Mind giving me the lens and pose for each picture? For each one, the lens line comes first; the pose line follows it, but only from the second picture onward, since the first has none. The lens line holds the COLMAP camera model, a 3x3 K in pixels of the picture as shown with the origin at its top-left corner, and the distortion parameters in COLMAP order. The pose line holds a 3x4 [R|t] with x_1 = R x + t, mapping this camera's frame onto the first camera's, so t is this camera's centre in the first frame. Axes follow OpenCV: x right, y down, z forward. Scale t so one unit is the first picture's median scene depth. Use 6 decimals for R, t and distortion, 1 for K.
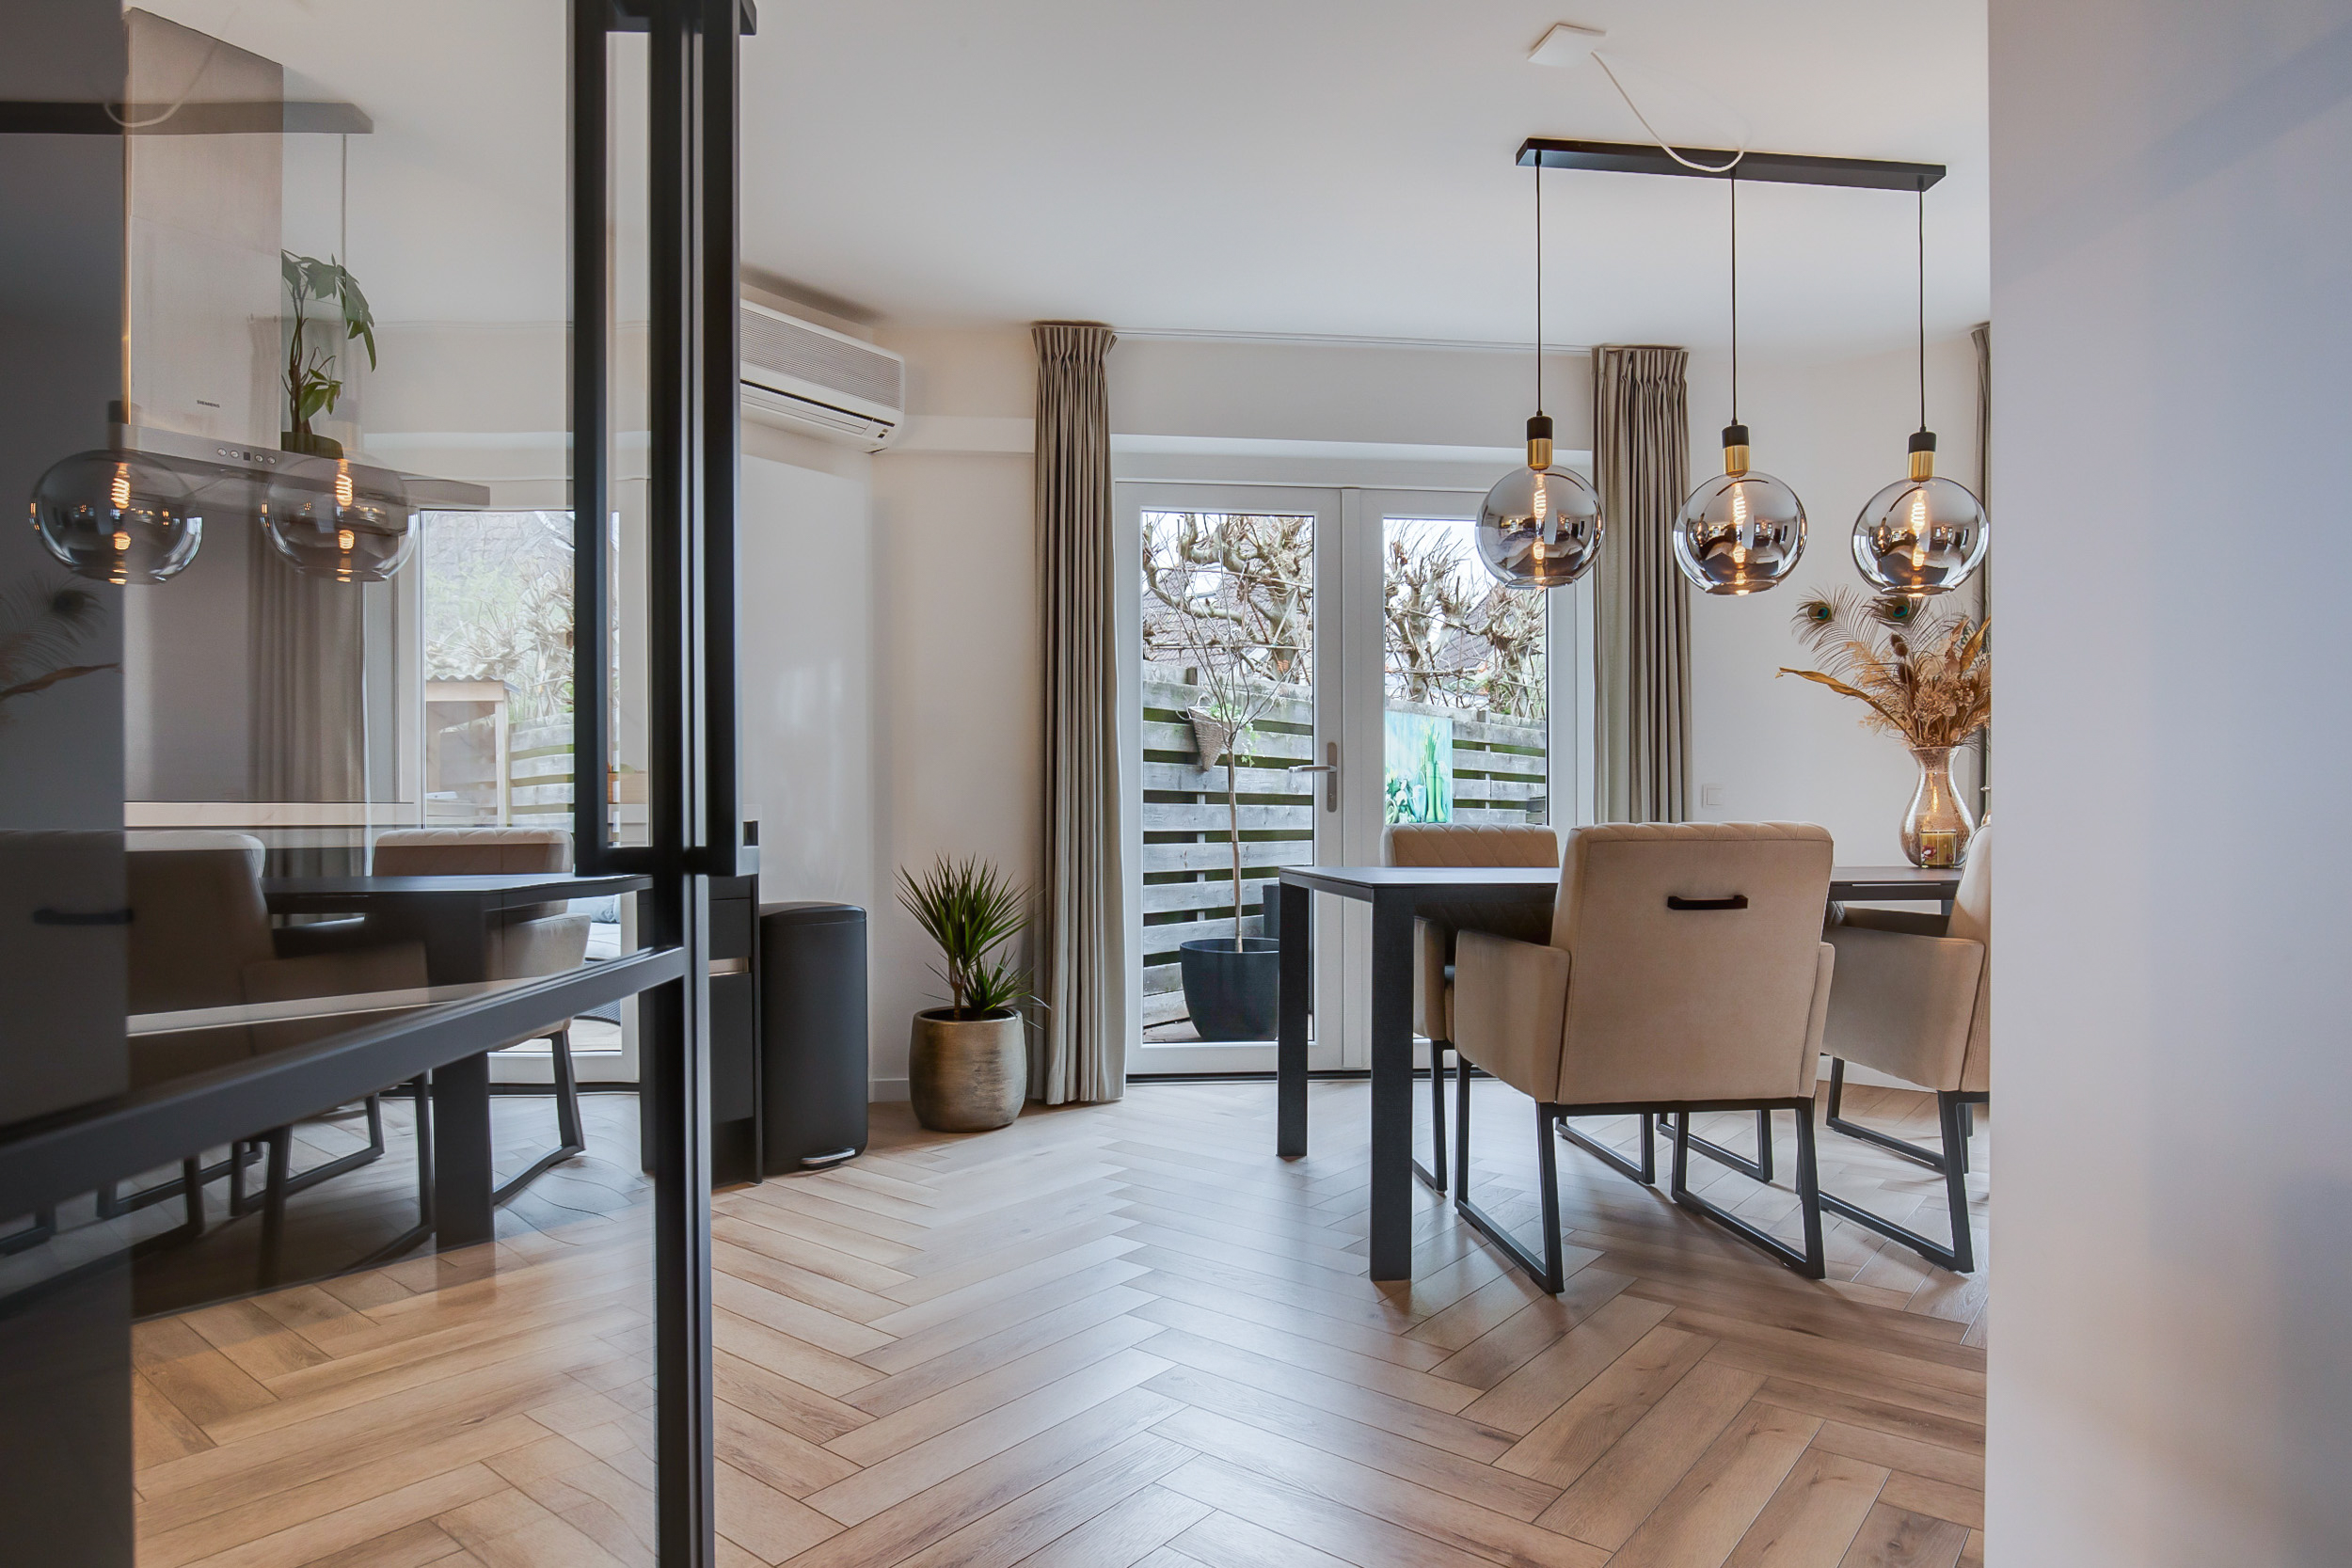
lens RADIAL K [[1317.8, 0, 1184.0], [0, 1317.8, 832.6], [0, 0, 1]] dist [-0.024581, 0.000298]
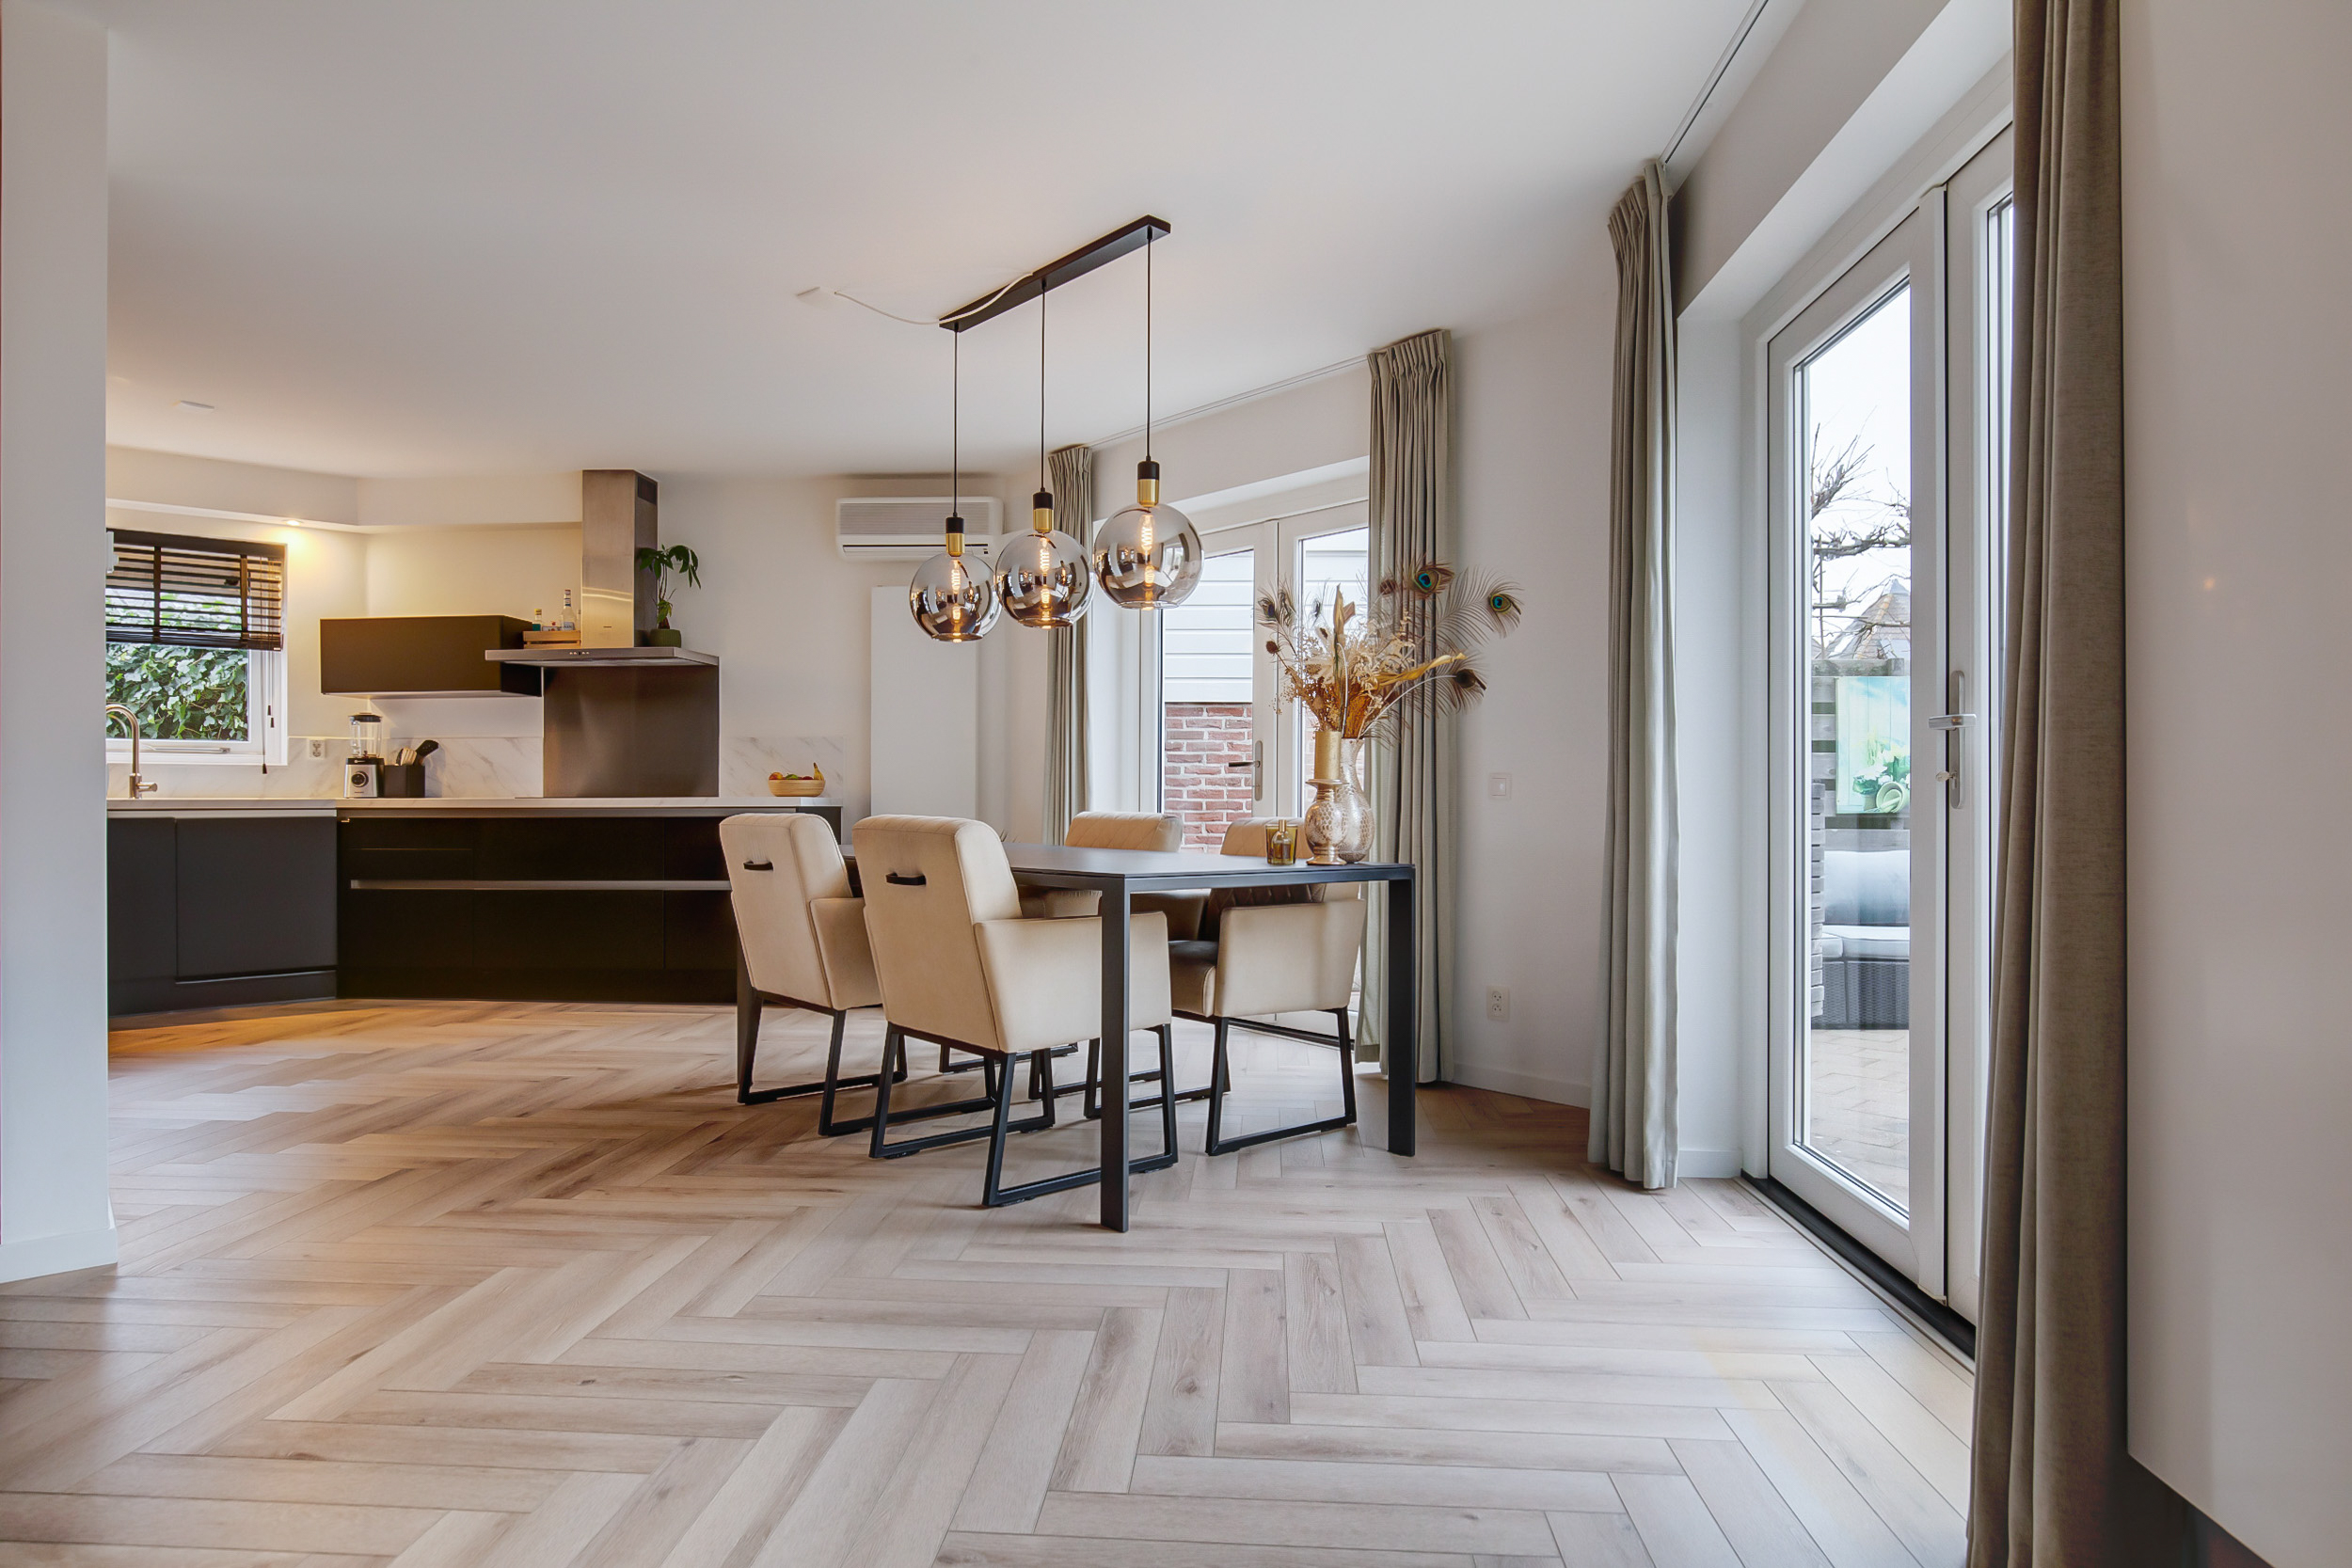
lens RADIAL K [[1331.8, 0, 1178.9], [0, 1331.8, 801.4], [0, 0, 1]] dist [-0.010610, 0.000827]
pose [[0.580933, 0.006012, -0.813929, 1.333858], [-0.010120, 0.999949, 0.000163, -0.018990], [0.813889, 0.008143, 0.580964, 0.332156]]
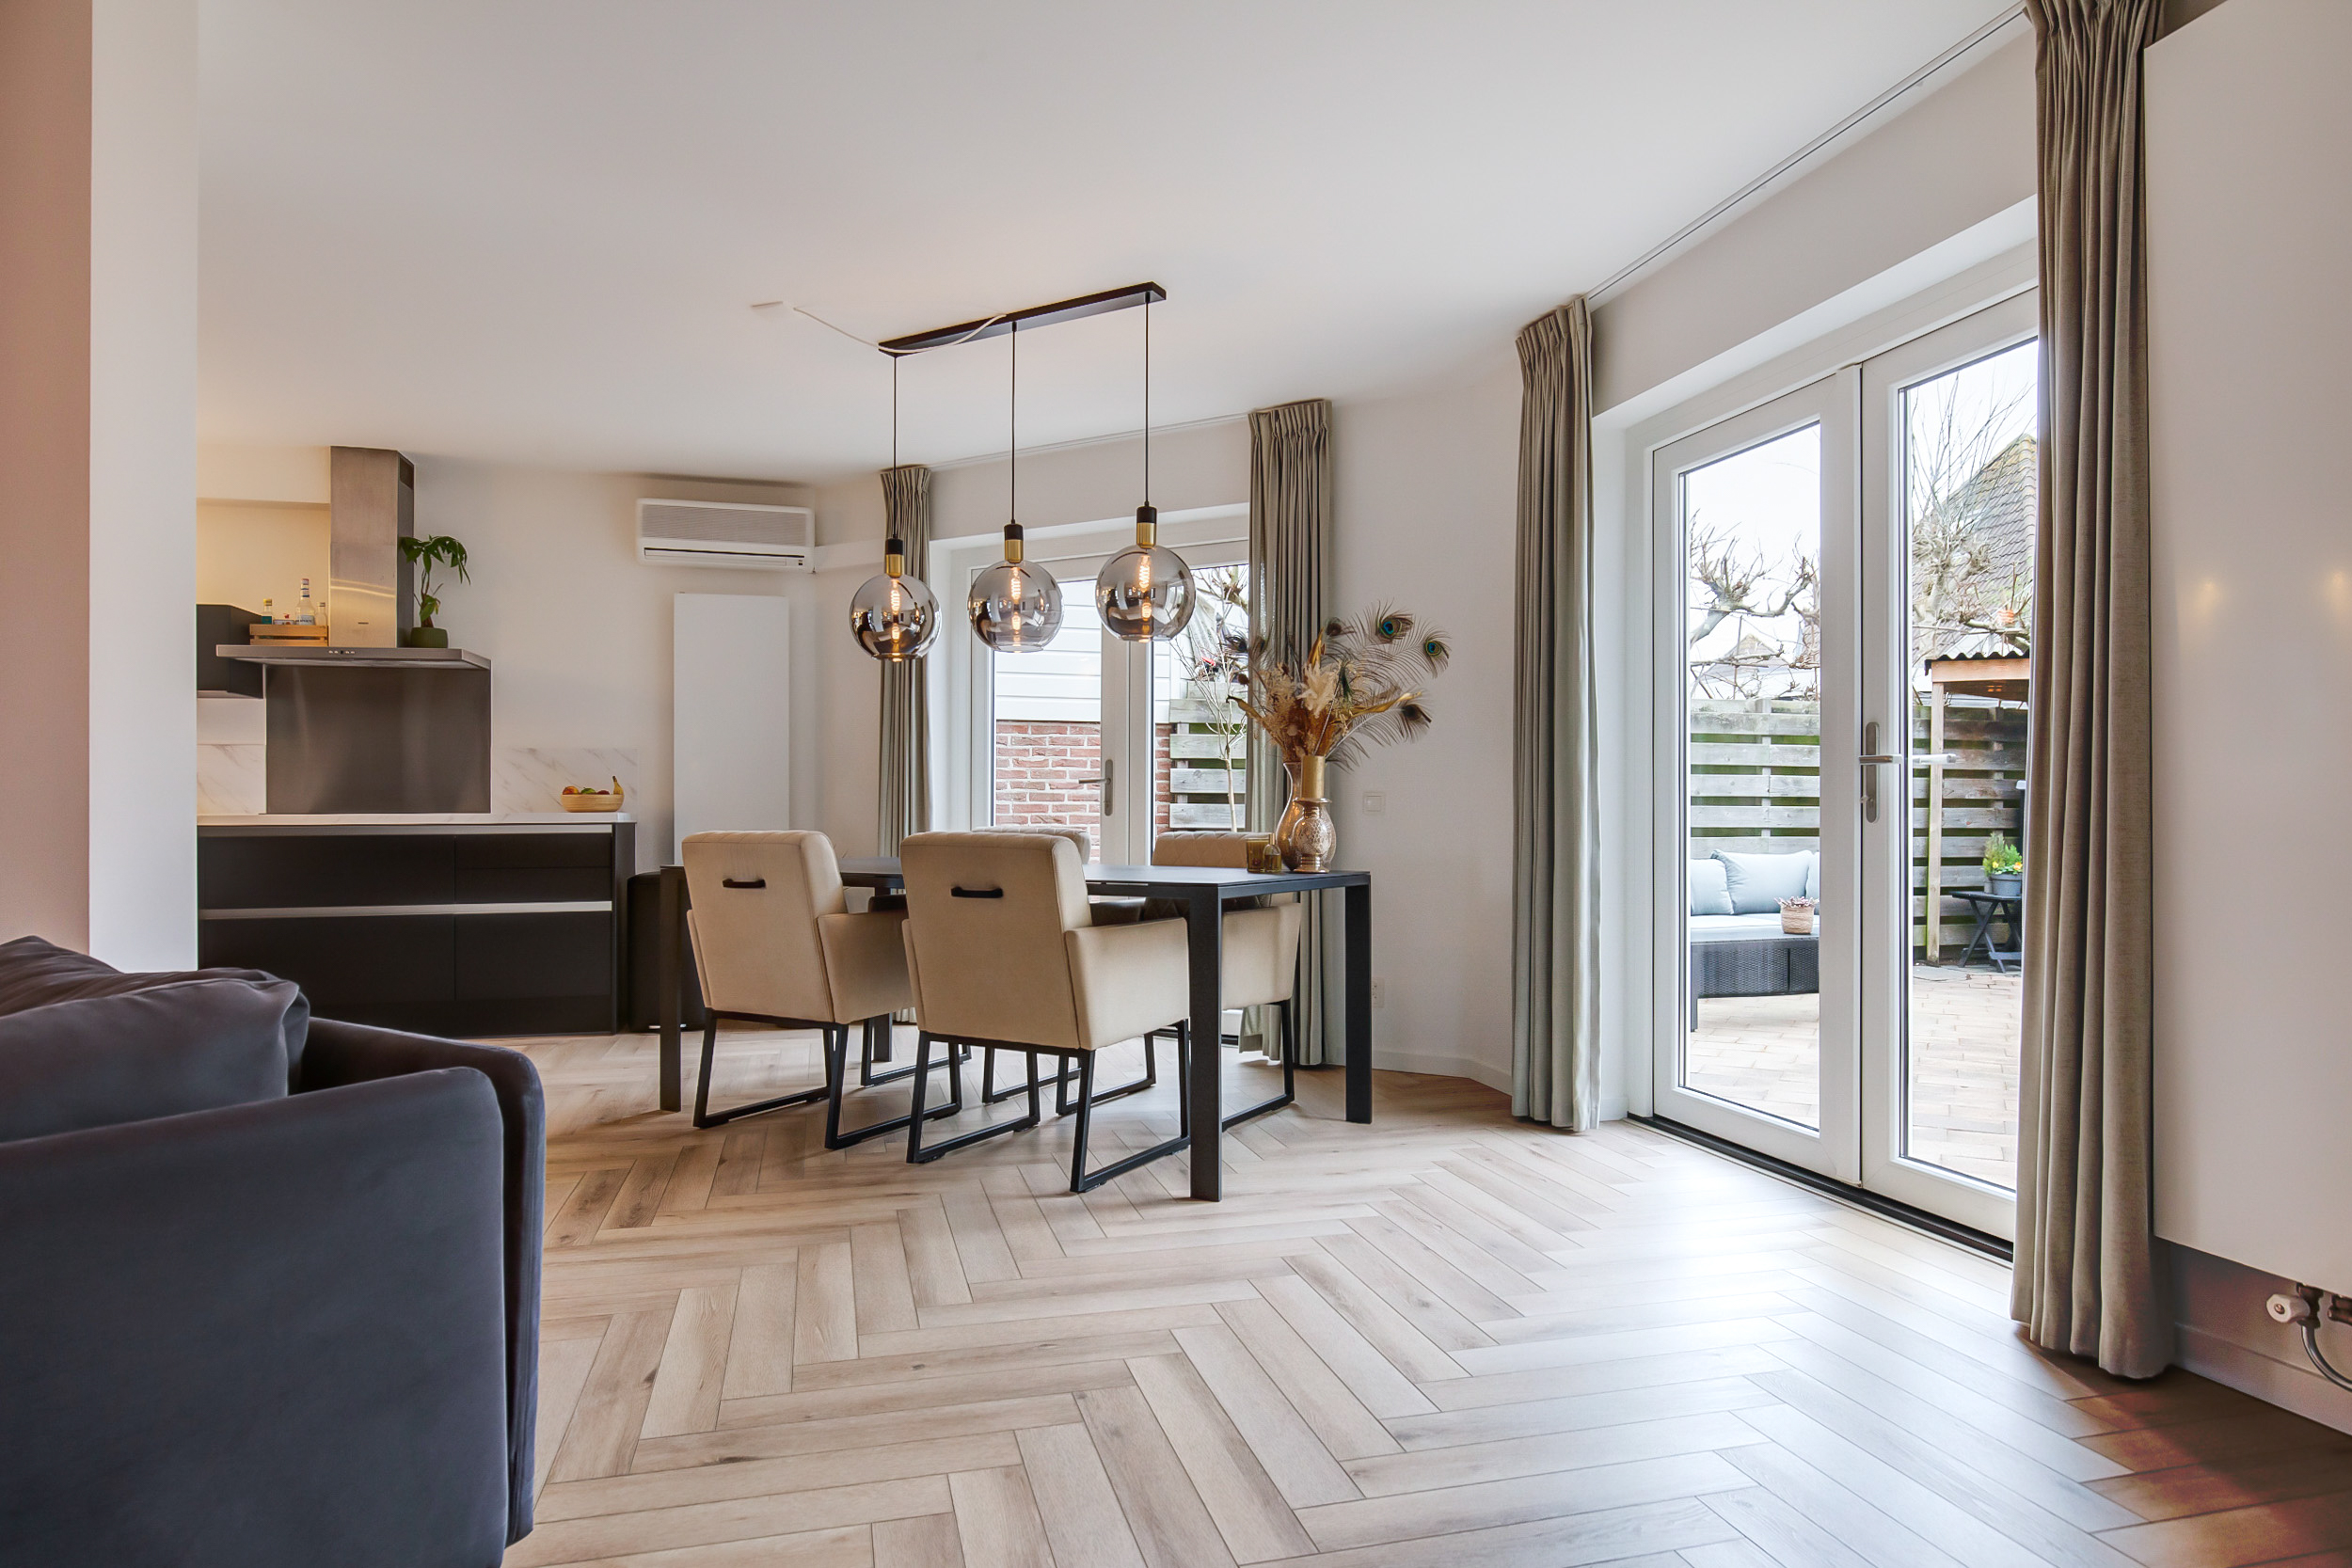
lens RADIAL K [[1336.2, 0, 1180.7], [0, 1336.2, 817.8], [0, 0, 1]] dist [-0.013370, -0.000083]
pose [[0.810922, 0.006651, -0.585116, 1.170595], [-0.007789, 0.999970, 0.000573, -0.019455], [0.585102, 0.004093, 0.810949, 0.021978]]
